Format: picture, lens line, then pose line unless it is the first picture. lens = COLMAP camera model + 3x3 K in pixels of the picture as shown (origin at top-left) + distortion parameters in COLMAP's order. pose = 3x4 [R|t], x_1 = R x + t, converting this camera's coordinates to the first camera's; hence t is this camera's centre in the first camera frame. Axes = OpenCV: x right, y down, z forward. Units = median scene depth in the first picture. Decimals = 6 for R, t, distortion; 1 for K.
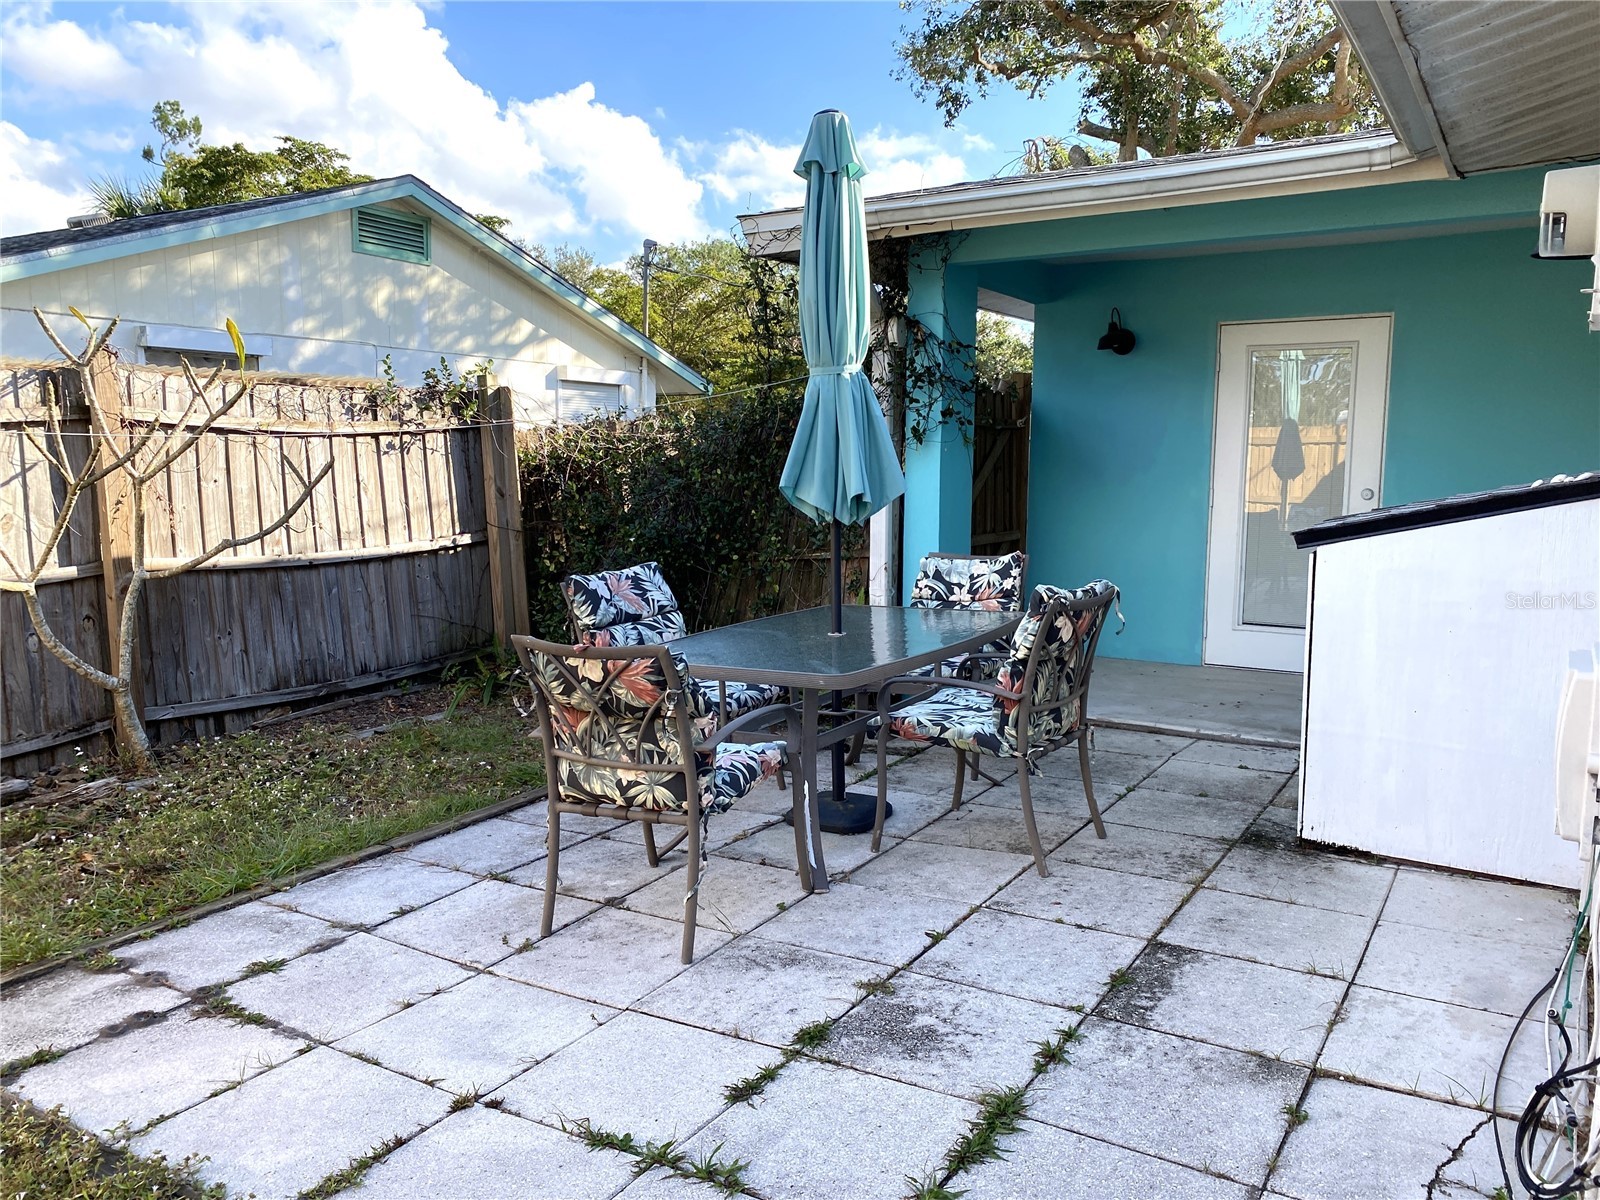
lens RADIAL K [[1219.0, 0, 791.3], [0, 1219.0, 600.0], [0, 0, 1]] dist [0.048881, -0.066661]
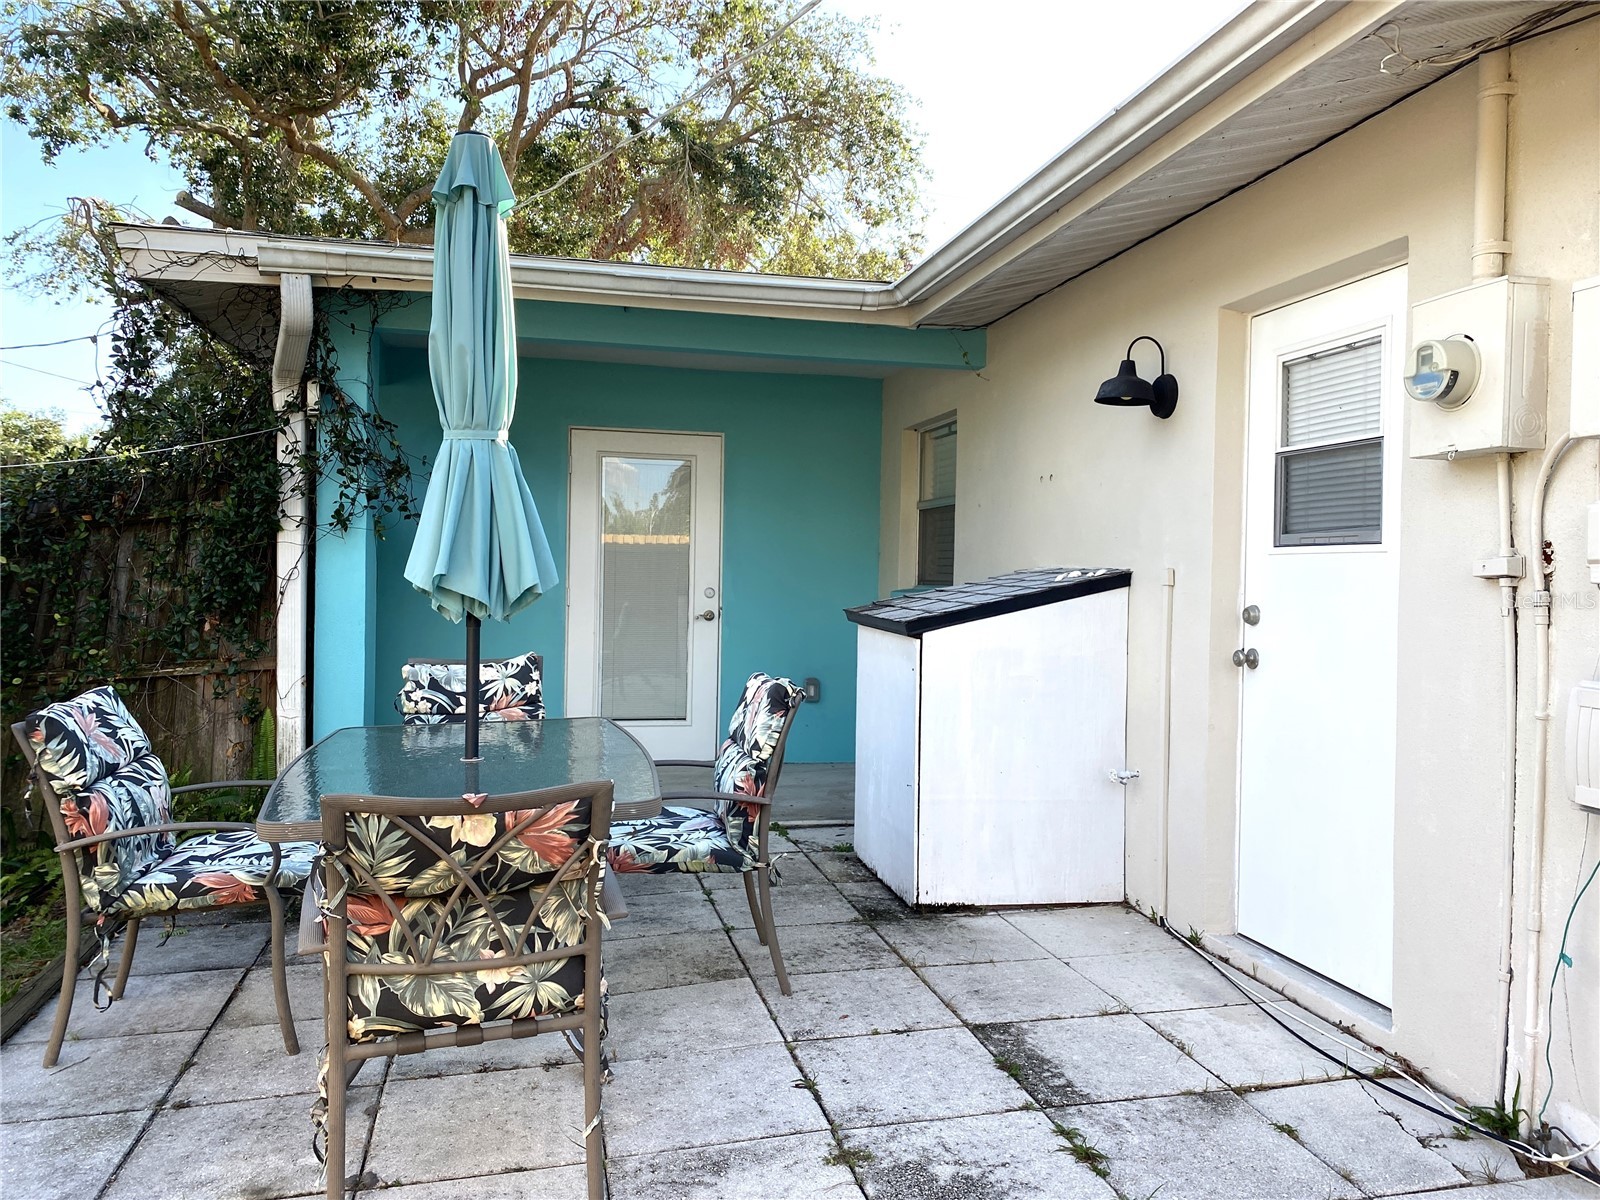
lens RADIAL K [[1219.0, 0, 816.4], [0, 1219.0, 575.5], [0, 0, 1]] dist [0.048881, -0.066661]
pose [[0.694896, 0.009554, 0.719046, -0.455919], [0.067807, 0.994586, -0.078744, -0.015884], [-0.715906, 0.103475, 0.690486, 0.314746]]
